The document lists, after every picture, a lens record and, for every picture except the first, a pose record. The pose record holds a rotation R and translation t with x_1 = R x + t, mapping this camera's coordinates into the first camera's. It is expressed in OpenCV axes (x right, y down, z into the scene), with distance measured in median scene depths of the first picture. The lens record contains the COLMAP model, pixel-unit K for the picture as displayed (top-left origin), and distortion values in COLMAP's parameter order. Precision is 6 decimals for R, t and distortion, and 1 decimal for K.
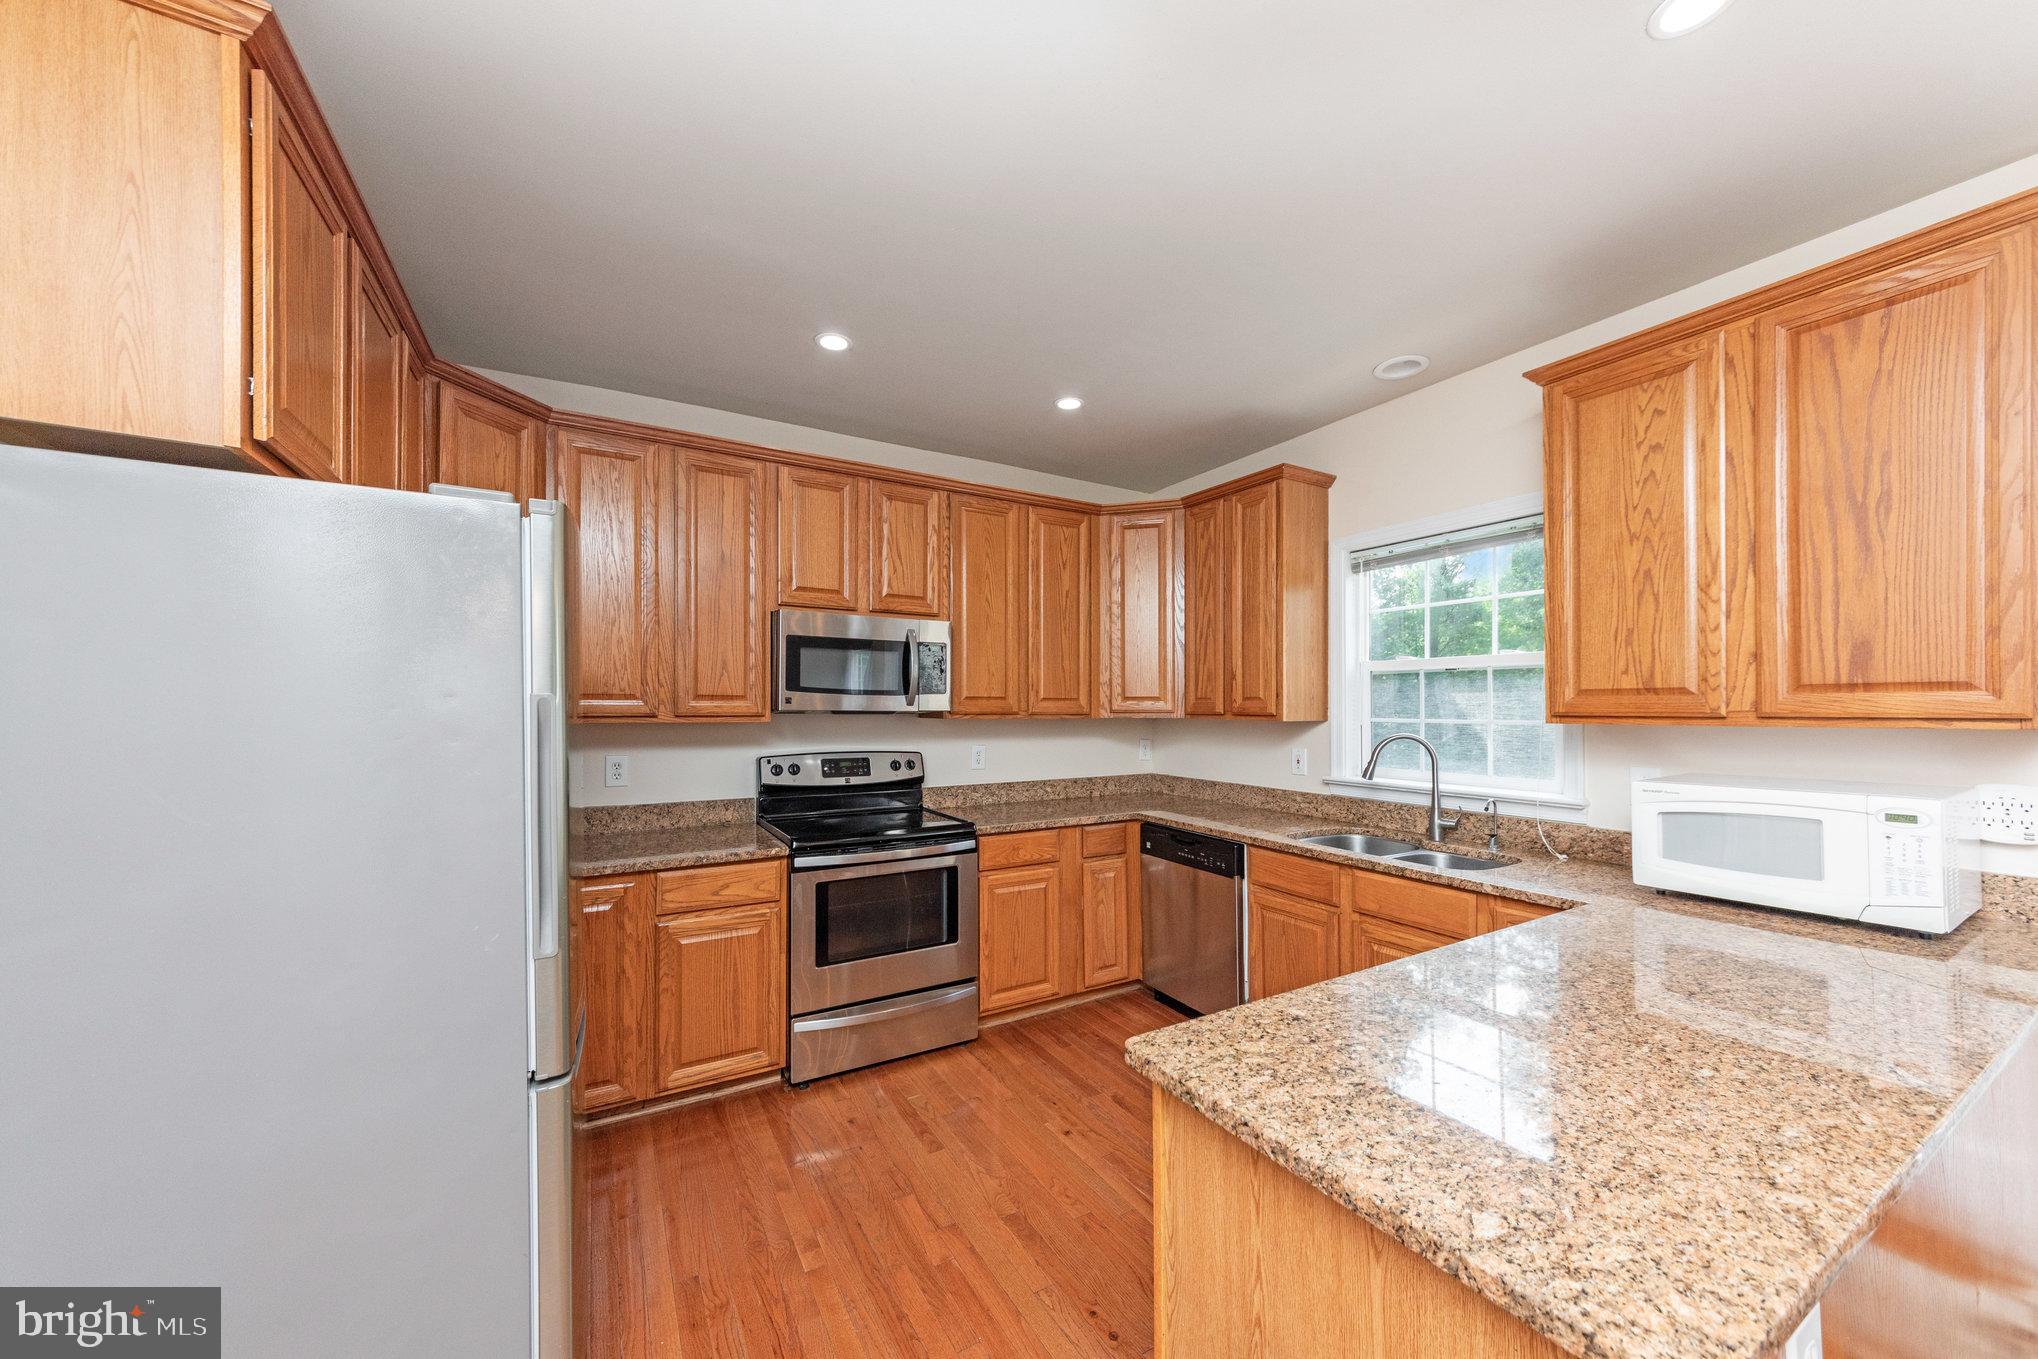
lens RADIAL K [[719.1, 0, 1015.6], [0, 719.1, 701.7], [0, 0, 1]] dist [-0.000623, -0.000569]
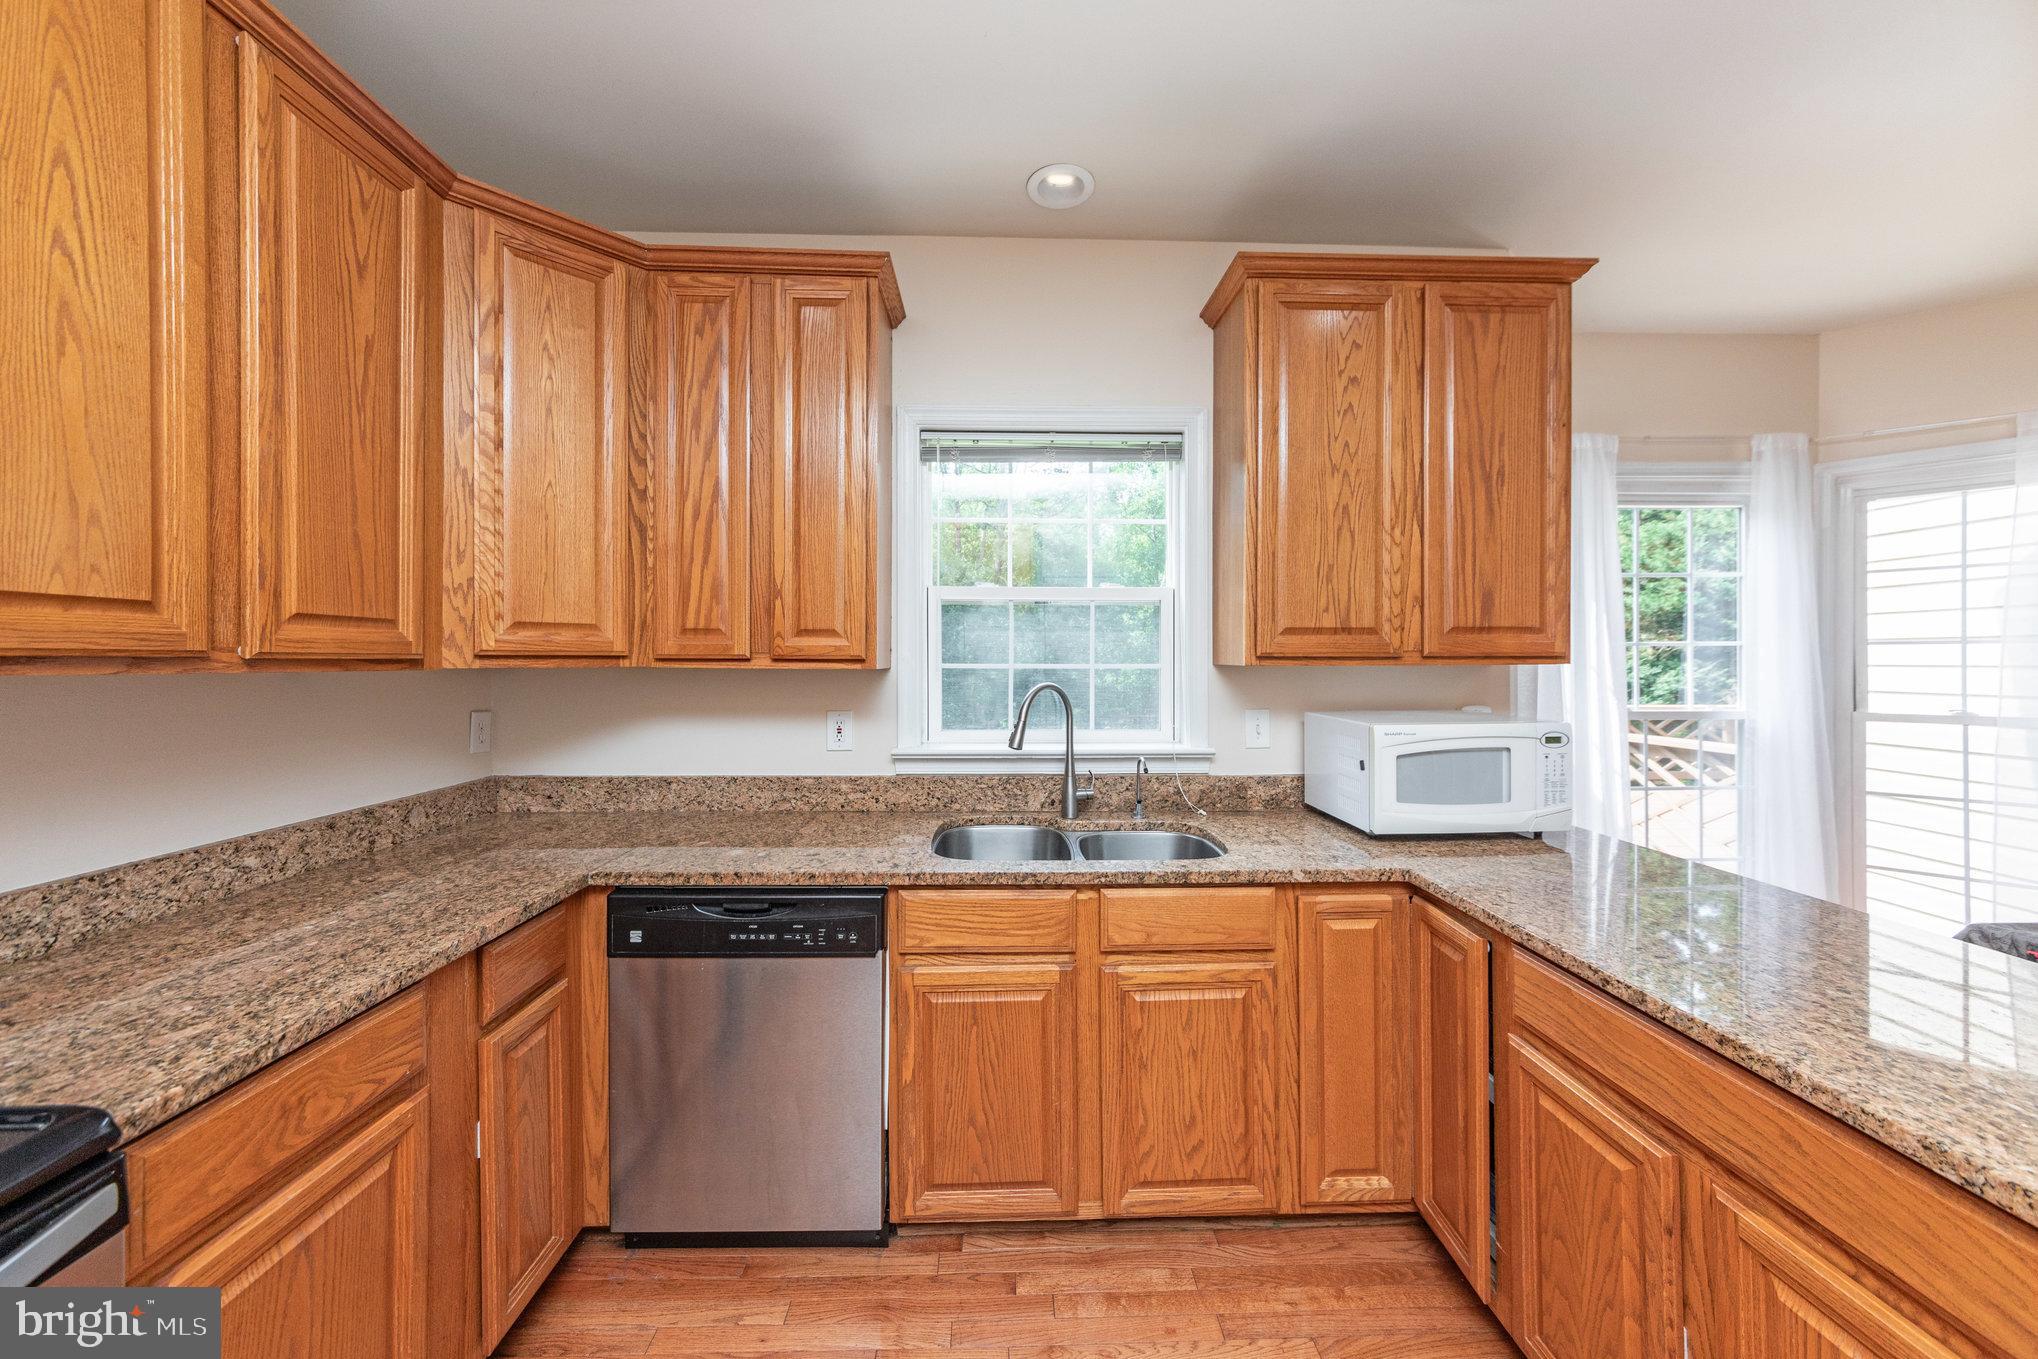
lens RADIAL K [[719.1, 0, 1018.9], [0, 719.1, 659.9], [0, 0, 1]] dist [-0.000623, -0.000569]
pose [[0.476157, 0.000021, 0.879360, -0.131298], [-0.007561, 0.999963, 0.004070, 0.017644], [-0.879328, -0.008587, 0.476140, 0.666678]]
